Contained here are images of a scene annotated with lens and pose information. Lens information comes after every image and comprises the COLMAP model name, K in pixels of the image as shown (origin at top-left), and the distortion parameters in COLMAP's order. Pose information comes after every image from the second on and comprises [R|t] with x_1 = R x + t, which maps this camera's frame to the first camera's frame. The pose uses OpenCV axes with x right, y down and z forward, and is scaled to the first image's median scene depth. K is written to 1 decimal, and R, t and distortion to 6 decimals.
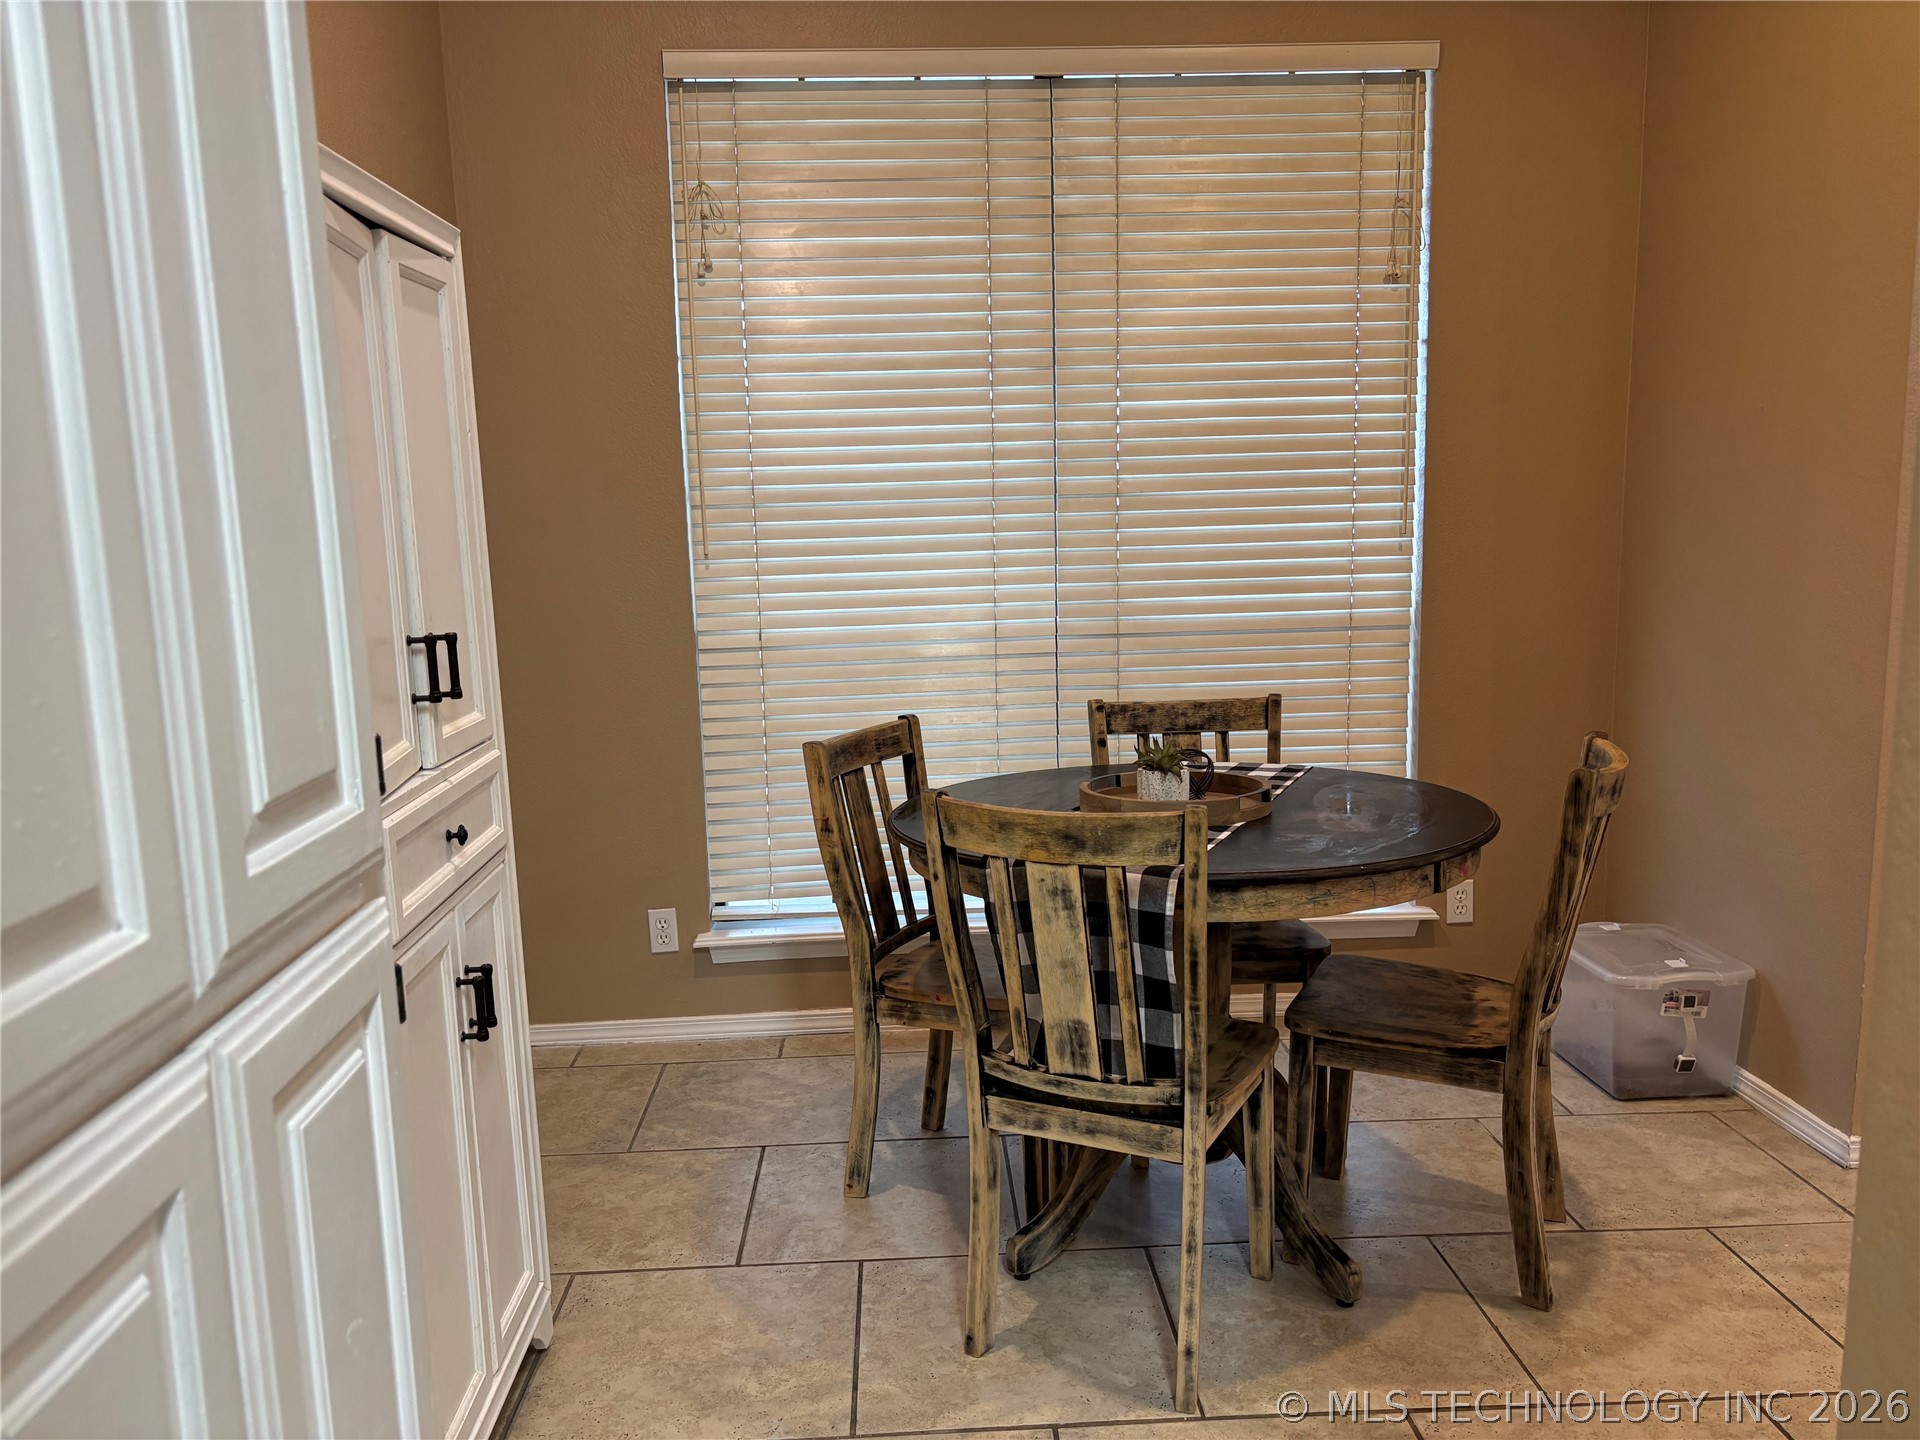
lens RADIAL K [[1451.3, 0, 943.2], [0, 1451.3, 728.7], [0, 0, 1]] dist [0.061573, -0.066753]
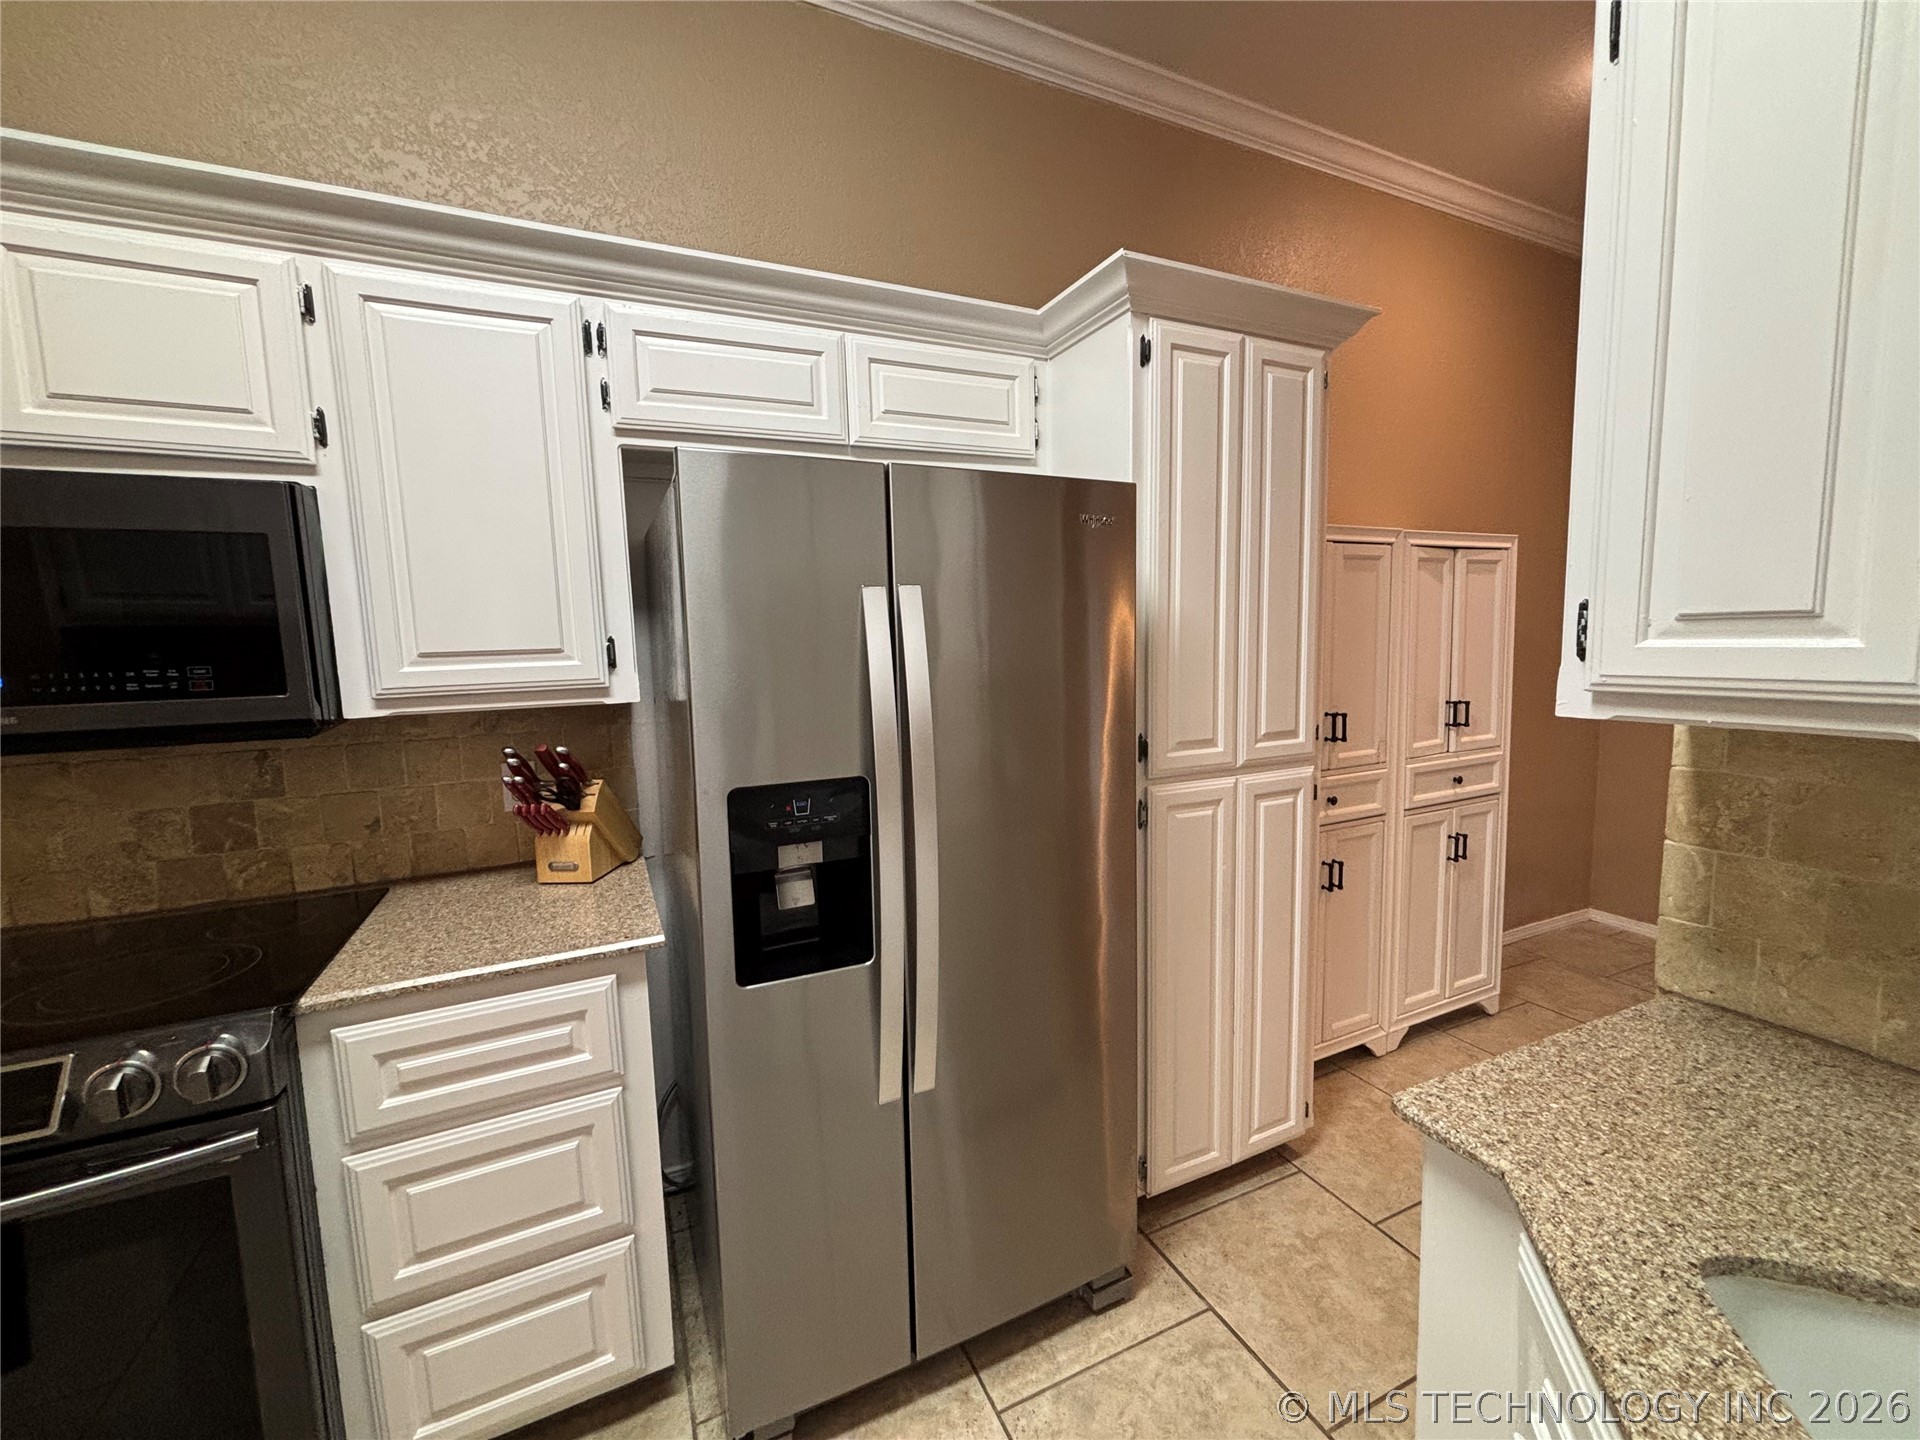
lens RADIAL K [[778.2, 0, 956.7], [0, 778.2, 717.9], [0, 0, 1]] dist [-0.000519, 0.000414]
pose [[0.387488, 0.116406, -0.914496, 0.326715], [-0.128561, 0.989126, 0.071432, -0.011089], [0.912866, 0.089889, 0.398240, -0.202742]]
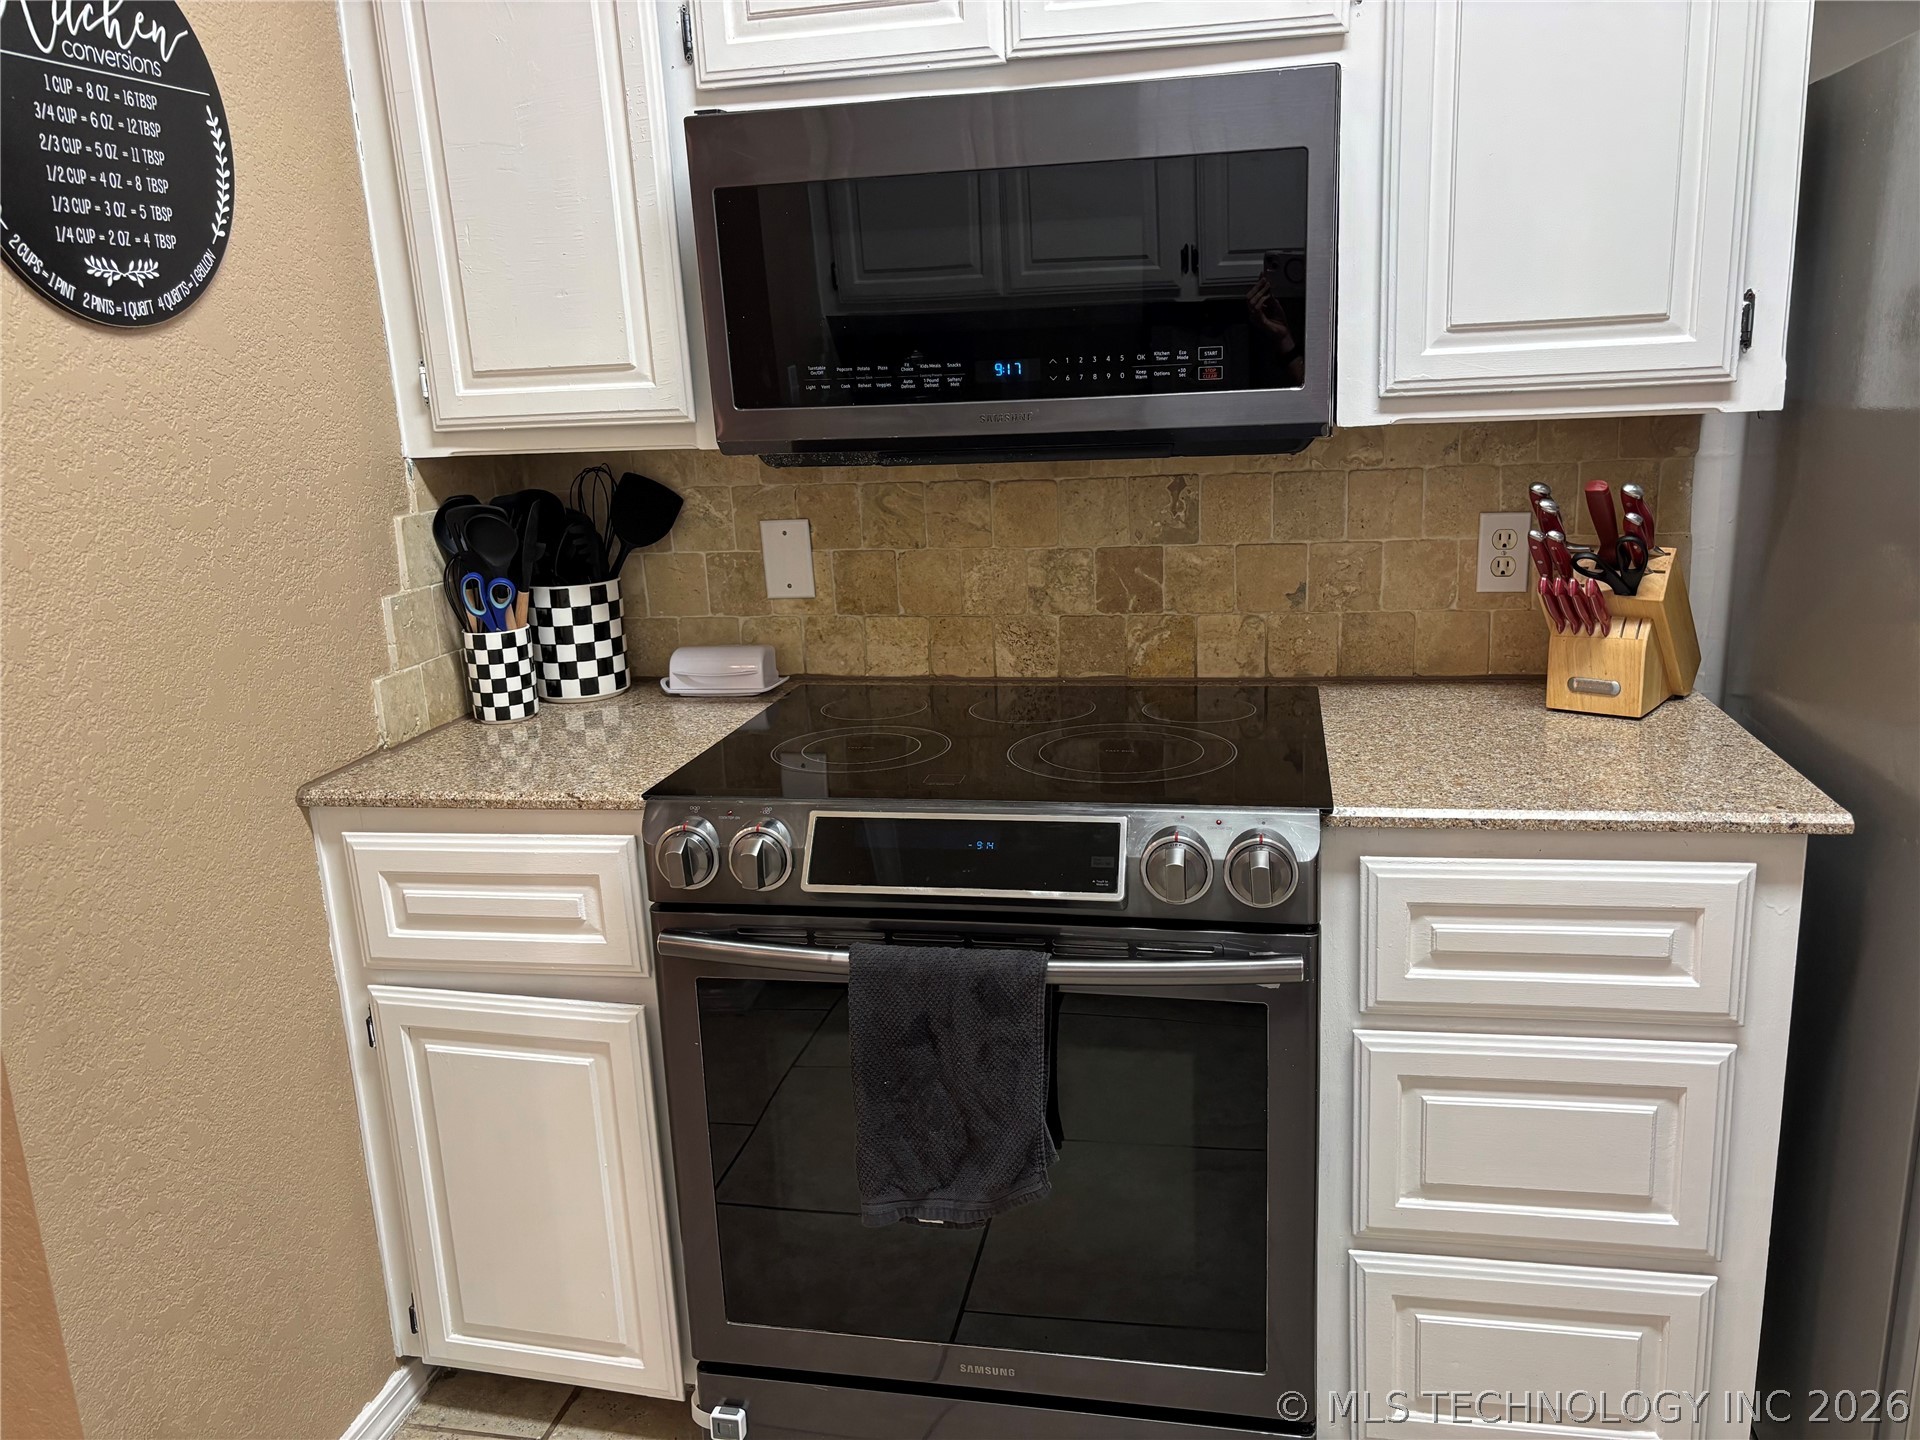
lens RADIAL K [[1451.3, 0, 969.5], [0, 1451.3, 723.3], [0, 0, 1]] dist [0.061573, -0.066753]
pose [[-0.236451, 0.272573, -0.932628, 0.378425], [-0.100206, 0.947887, 0.302438, 0.016308], [0.966462, 0.164967, -0.196816, -0.346040]]
